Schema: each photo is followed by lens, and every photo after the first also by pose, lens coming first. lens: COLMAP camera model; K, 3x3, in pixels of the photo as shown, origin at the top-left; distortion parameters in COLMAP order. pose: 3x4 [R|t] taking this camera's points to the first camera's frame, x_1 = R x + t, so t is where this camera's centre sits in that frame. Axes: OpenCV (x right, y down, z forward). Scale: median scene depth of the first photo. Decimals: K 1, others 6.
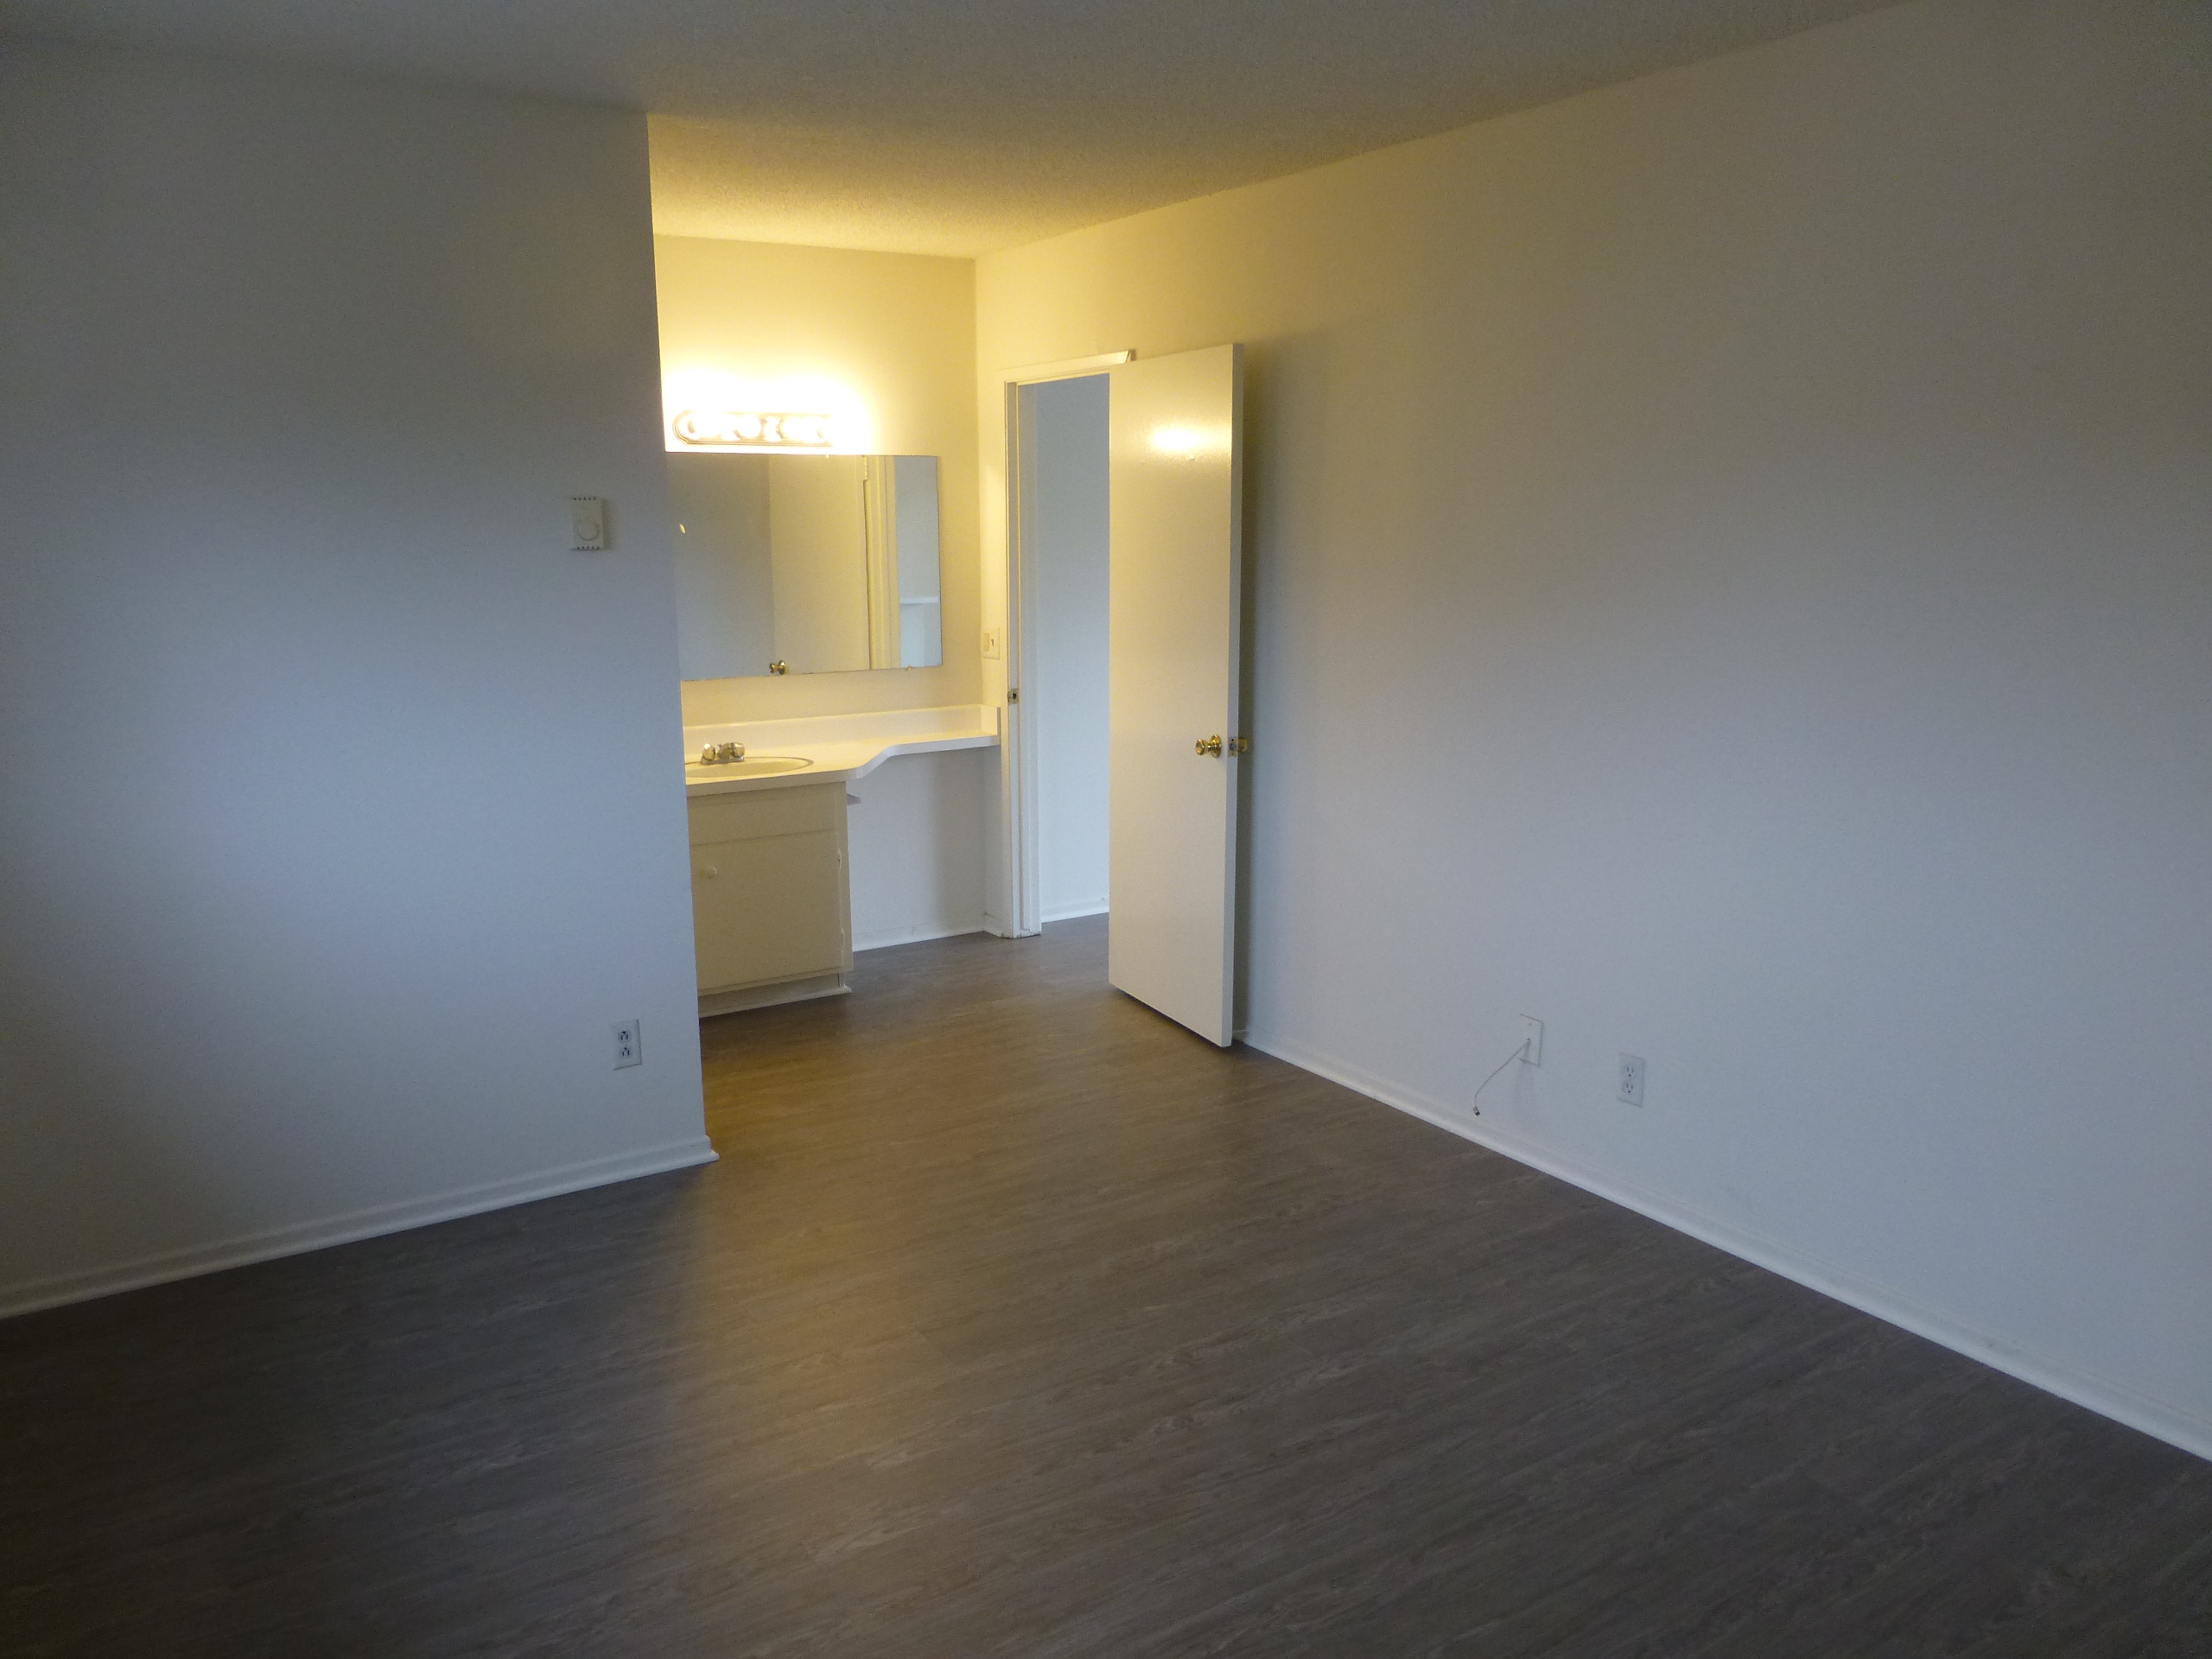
lens RADIAL K [[1585.2, 0, 1106.0], [0, 1585.2, 829.5], [0, 0, 1]] dist [-0.026003, -0.006433]
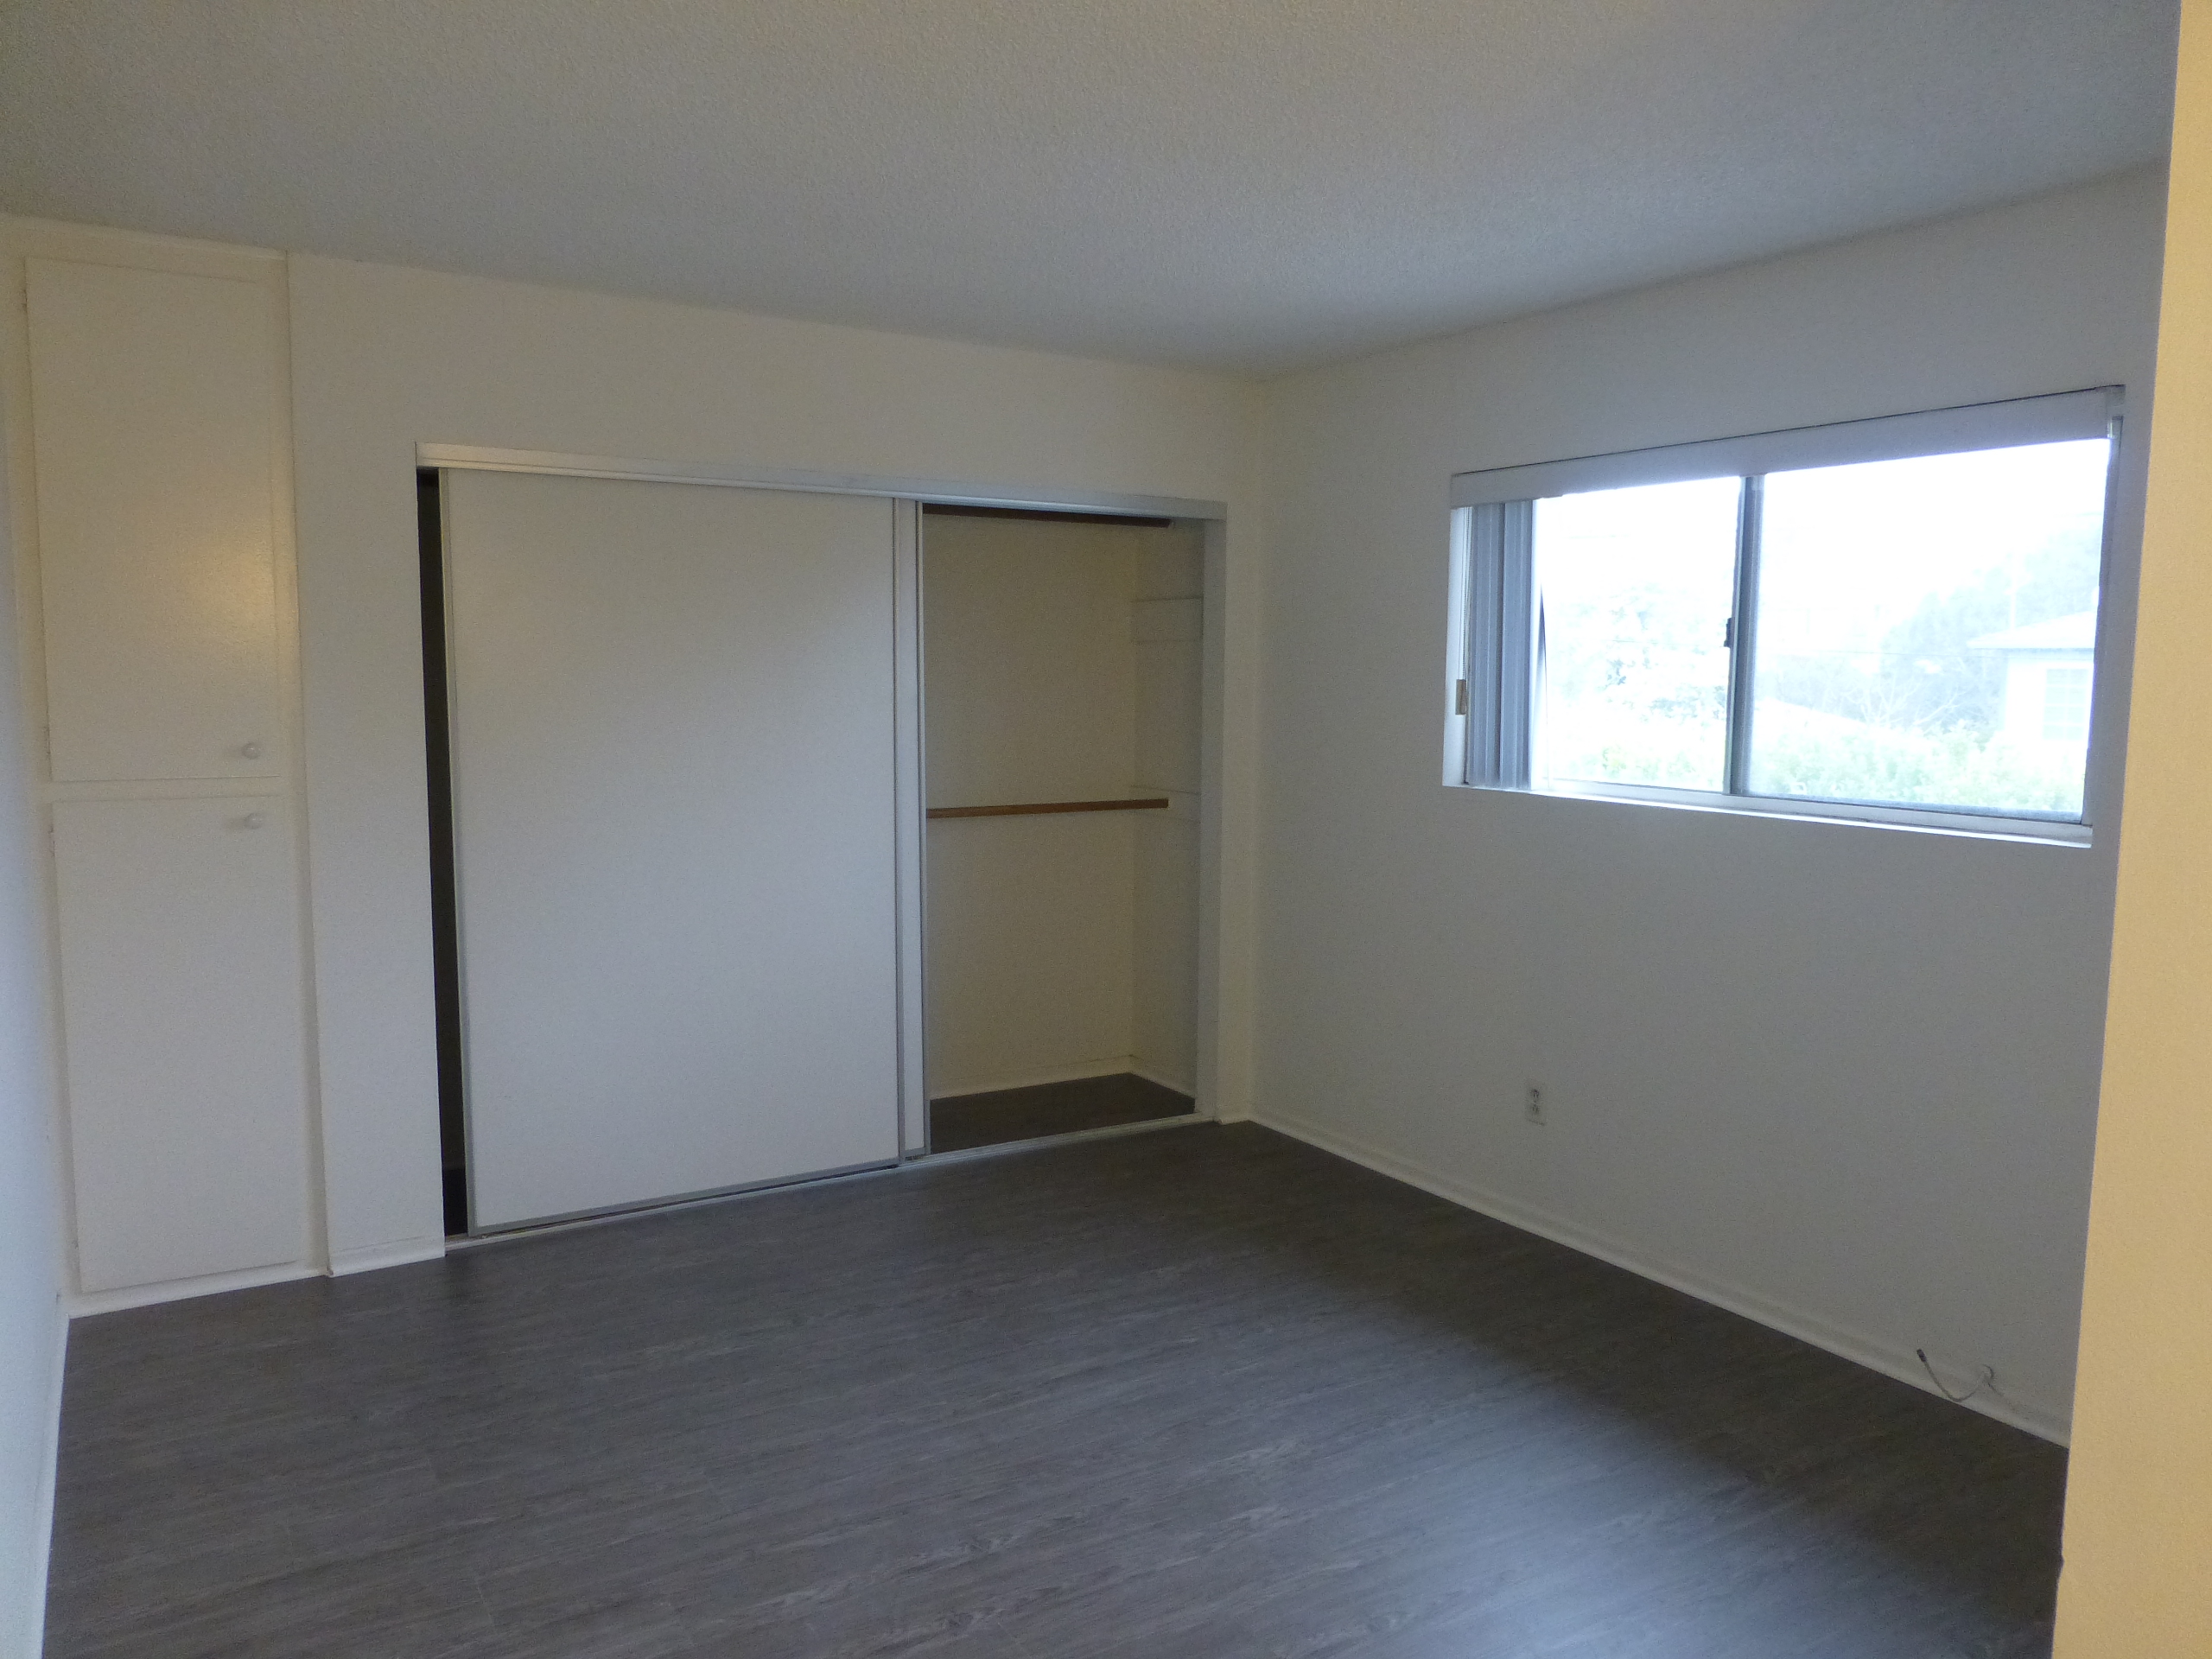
lens RADIAL K [[1585.2, 0, 1106.0], [0, 1585.2, 829.5], [0, 0, 1]] dist [-0.026003, -0.006433]
pose [[-0.999625, -0.010178, 0.025431, -0.050665], [-0.002118, 0.954344, 0.298703, -0.351353], [-0.027310, 0.298537, -0.954007, 1.835315]]
